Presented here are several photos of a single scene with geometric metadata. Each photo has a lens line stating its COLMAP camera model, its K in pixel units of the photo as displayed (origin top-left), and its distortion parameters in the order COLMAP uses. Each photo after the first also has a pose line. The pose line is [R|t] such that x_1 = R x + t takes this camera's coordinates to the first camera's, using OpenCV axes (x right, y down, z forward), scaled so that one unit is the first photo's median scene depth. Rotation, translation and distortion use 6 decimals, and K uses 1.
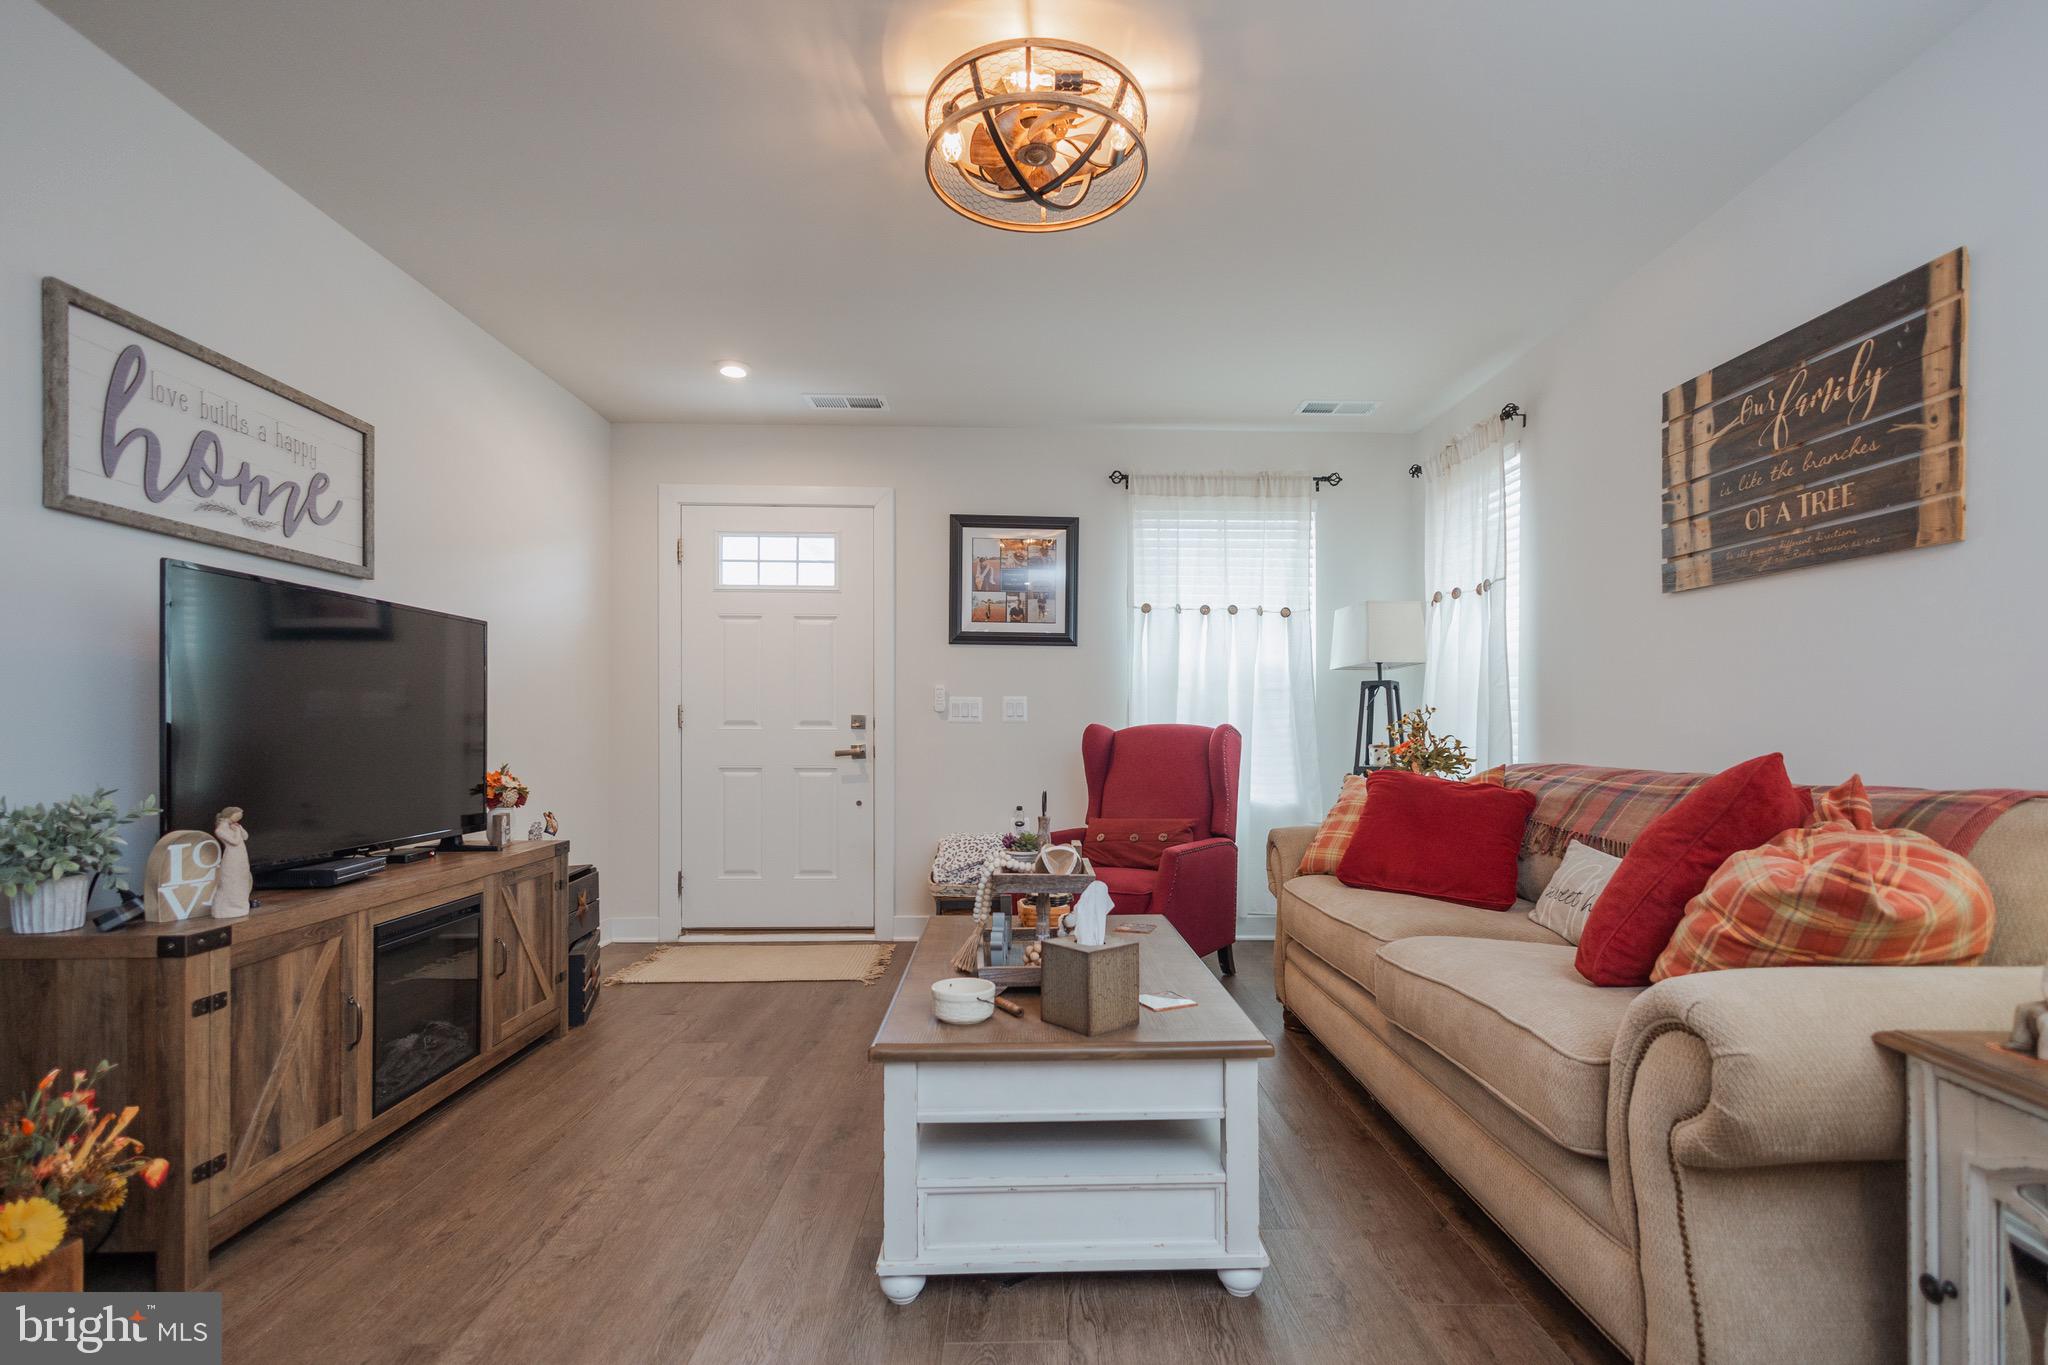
lens RADIAL K [[968.9, 0, 1071.8], [0, 968.9, 781.9], [0, 0, 1]] dist [0.007360, -0.002077]
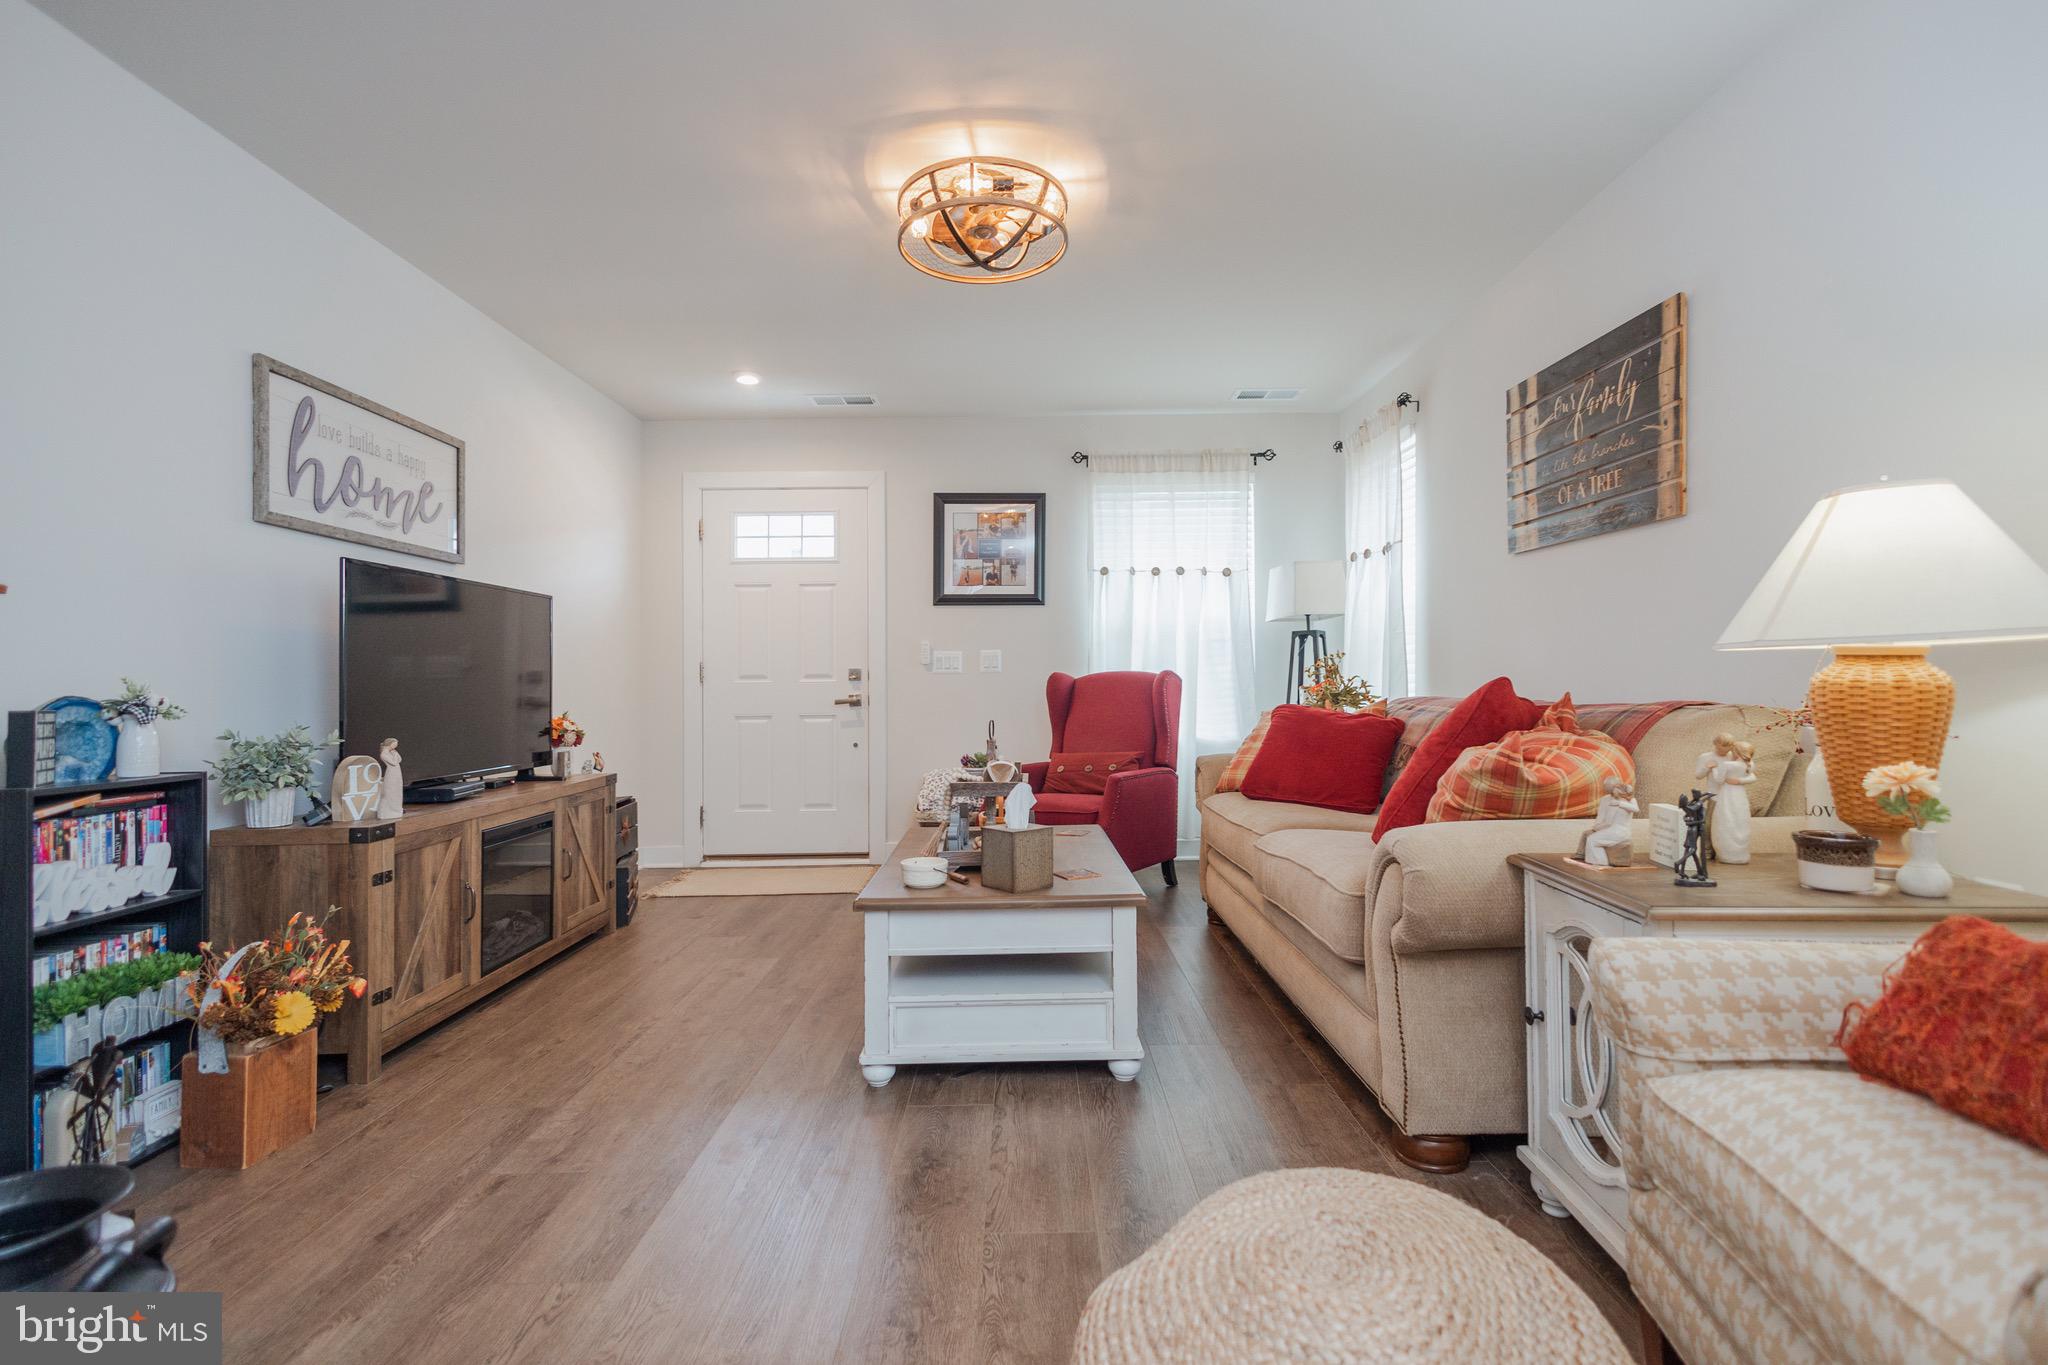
lens RADIAL K [[968.9, 0, 1036.9], [0, 968.9, 692.7], [0, 0, 1]] dist [0.007360, -0.002077]
pose [[0.999137, -0.015757, -0.038433, 0.068684], [0.013959, 0.998815, -0.046627, 0.028360], [0.039122, 0.046051, 0.998173, -0.239053]]
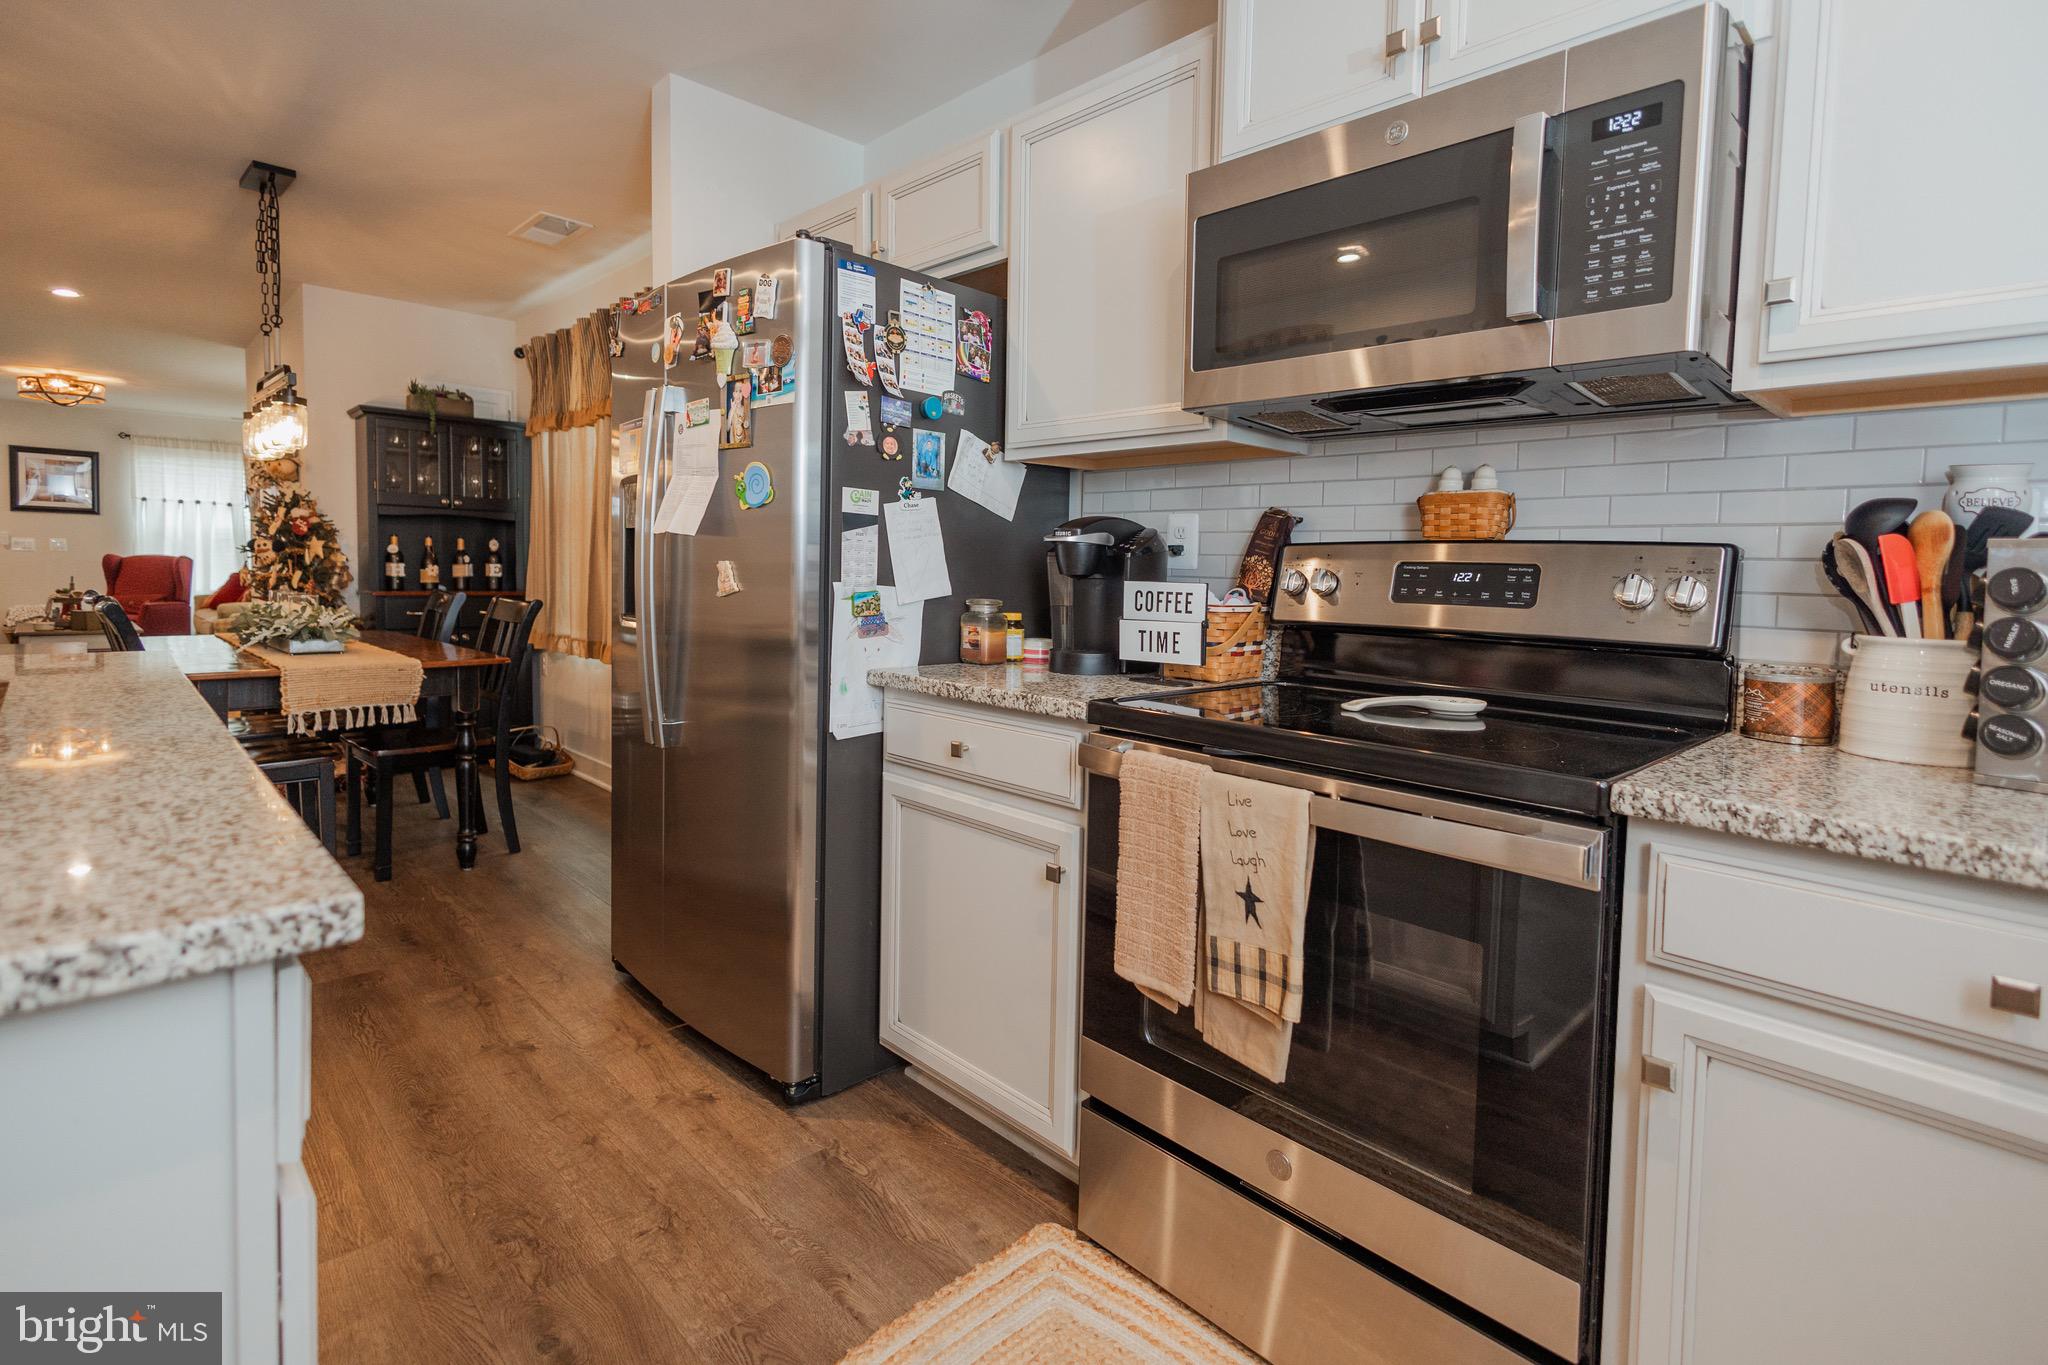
lens RADIAL K [[968.9, 0, 1020.3], [0, 968.9, 620.1], [0, 0, 1]] dist [0.007360, -0.002077]
pose [[0.753386, -0.031526, 0.656822, 0.200537], [0.020234, 0.999489, 0.024764, 0.127116], [-0.657267, -0.005366, 0.753639, -3.302898]]
